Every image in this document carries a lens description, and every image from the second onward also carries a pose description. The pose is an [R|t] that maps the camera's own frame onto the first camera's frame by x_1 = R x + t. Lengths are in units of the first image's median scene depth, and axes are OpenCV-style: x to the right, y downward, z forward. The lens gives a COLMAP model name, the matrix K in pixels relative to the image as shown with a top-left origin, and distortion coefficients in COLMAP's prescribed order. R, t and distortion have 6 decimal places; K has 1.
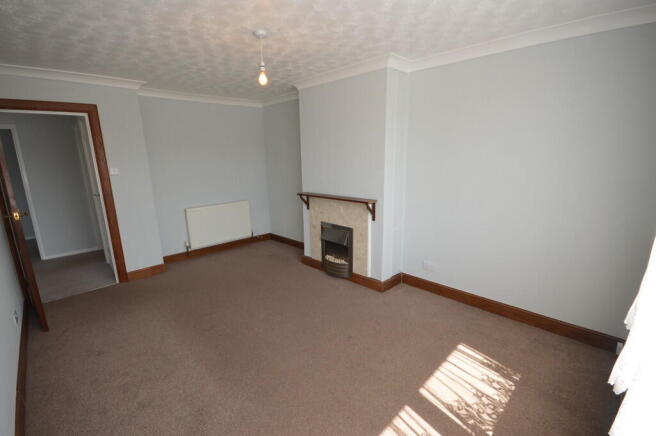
lens RADIAL K [[289.7, 0, 328.8], [0, 289.7, 222.3], [0, 0, 1]] dist [0.004690, 0.000191]
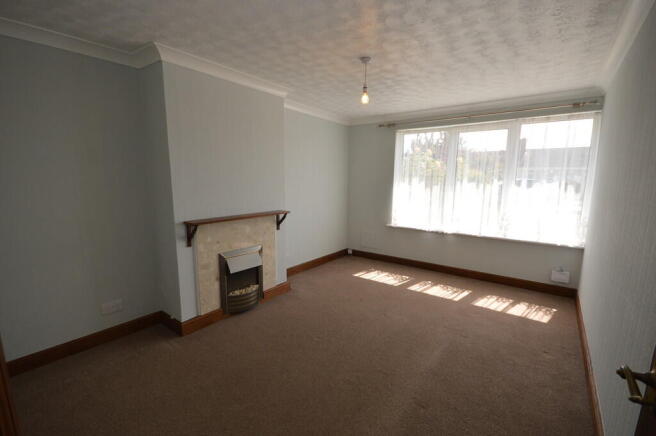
lens RADIAL K [[289.7, 0, 327.4], [0, 289.7, 218.5], [0, 0, 1]] dist [0.004690, 0.000191]
pose [[-0.174696, -0.123684, 0.976823, -0.935421], [0.182464, 0.970829, 0.155557, -0.185020], [-0.967568, 0.205411, -0.147032, 0.979231]]
